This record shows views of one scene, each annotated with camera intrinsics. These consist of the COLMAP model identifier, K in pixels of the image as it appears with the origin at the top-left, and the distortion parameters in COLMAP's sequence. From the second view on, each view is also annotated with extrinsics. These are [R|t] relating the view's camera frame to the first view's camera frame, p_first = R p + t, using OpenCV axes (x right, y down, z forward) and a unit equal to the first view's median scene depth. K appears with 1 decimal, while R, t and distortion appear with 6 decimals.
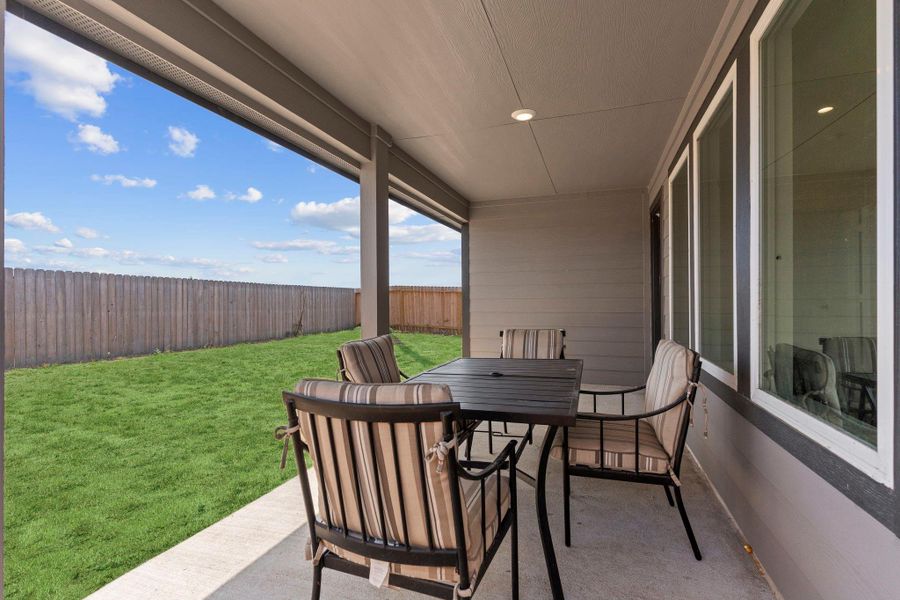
lens RADIAL K [[436.4, 0, 452.6], [0, 436.4, 301.3], [0, 0, 1]] dist [-0.003364, 0.000089]
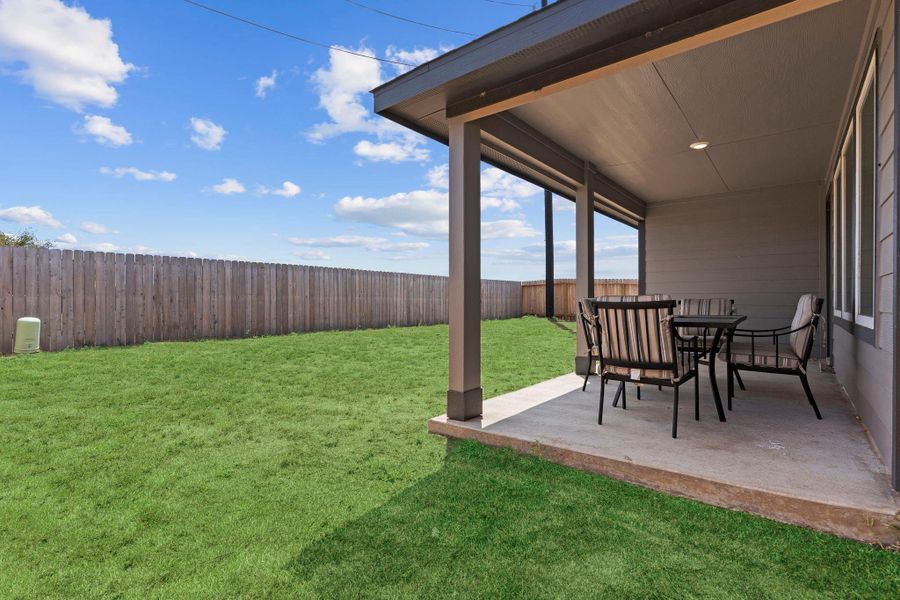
lens RADIAL K [[436.4, 0, 447.2], [0, 436.4, 298.5], [0, 0, 1]] dist [-0.003364, 0.000089]
pose [[0.940077, 0.005200, -0.340923, -0.045706], [-0.004777, 0.999986, 0.002078, 0.026041], [0.340929, -0.000324, 0.940089, -0.229038]]
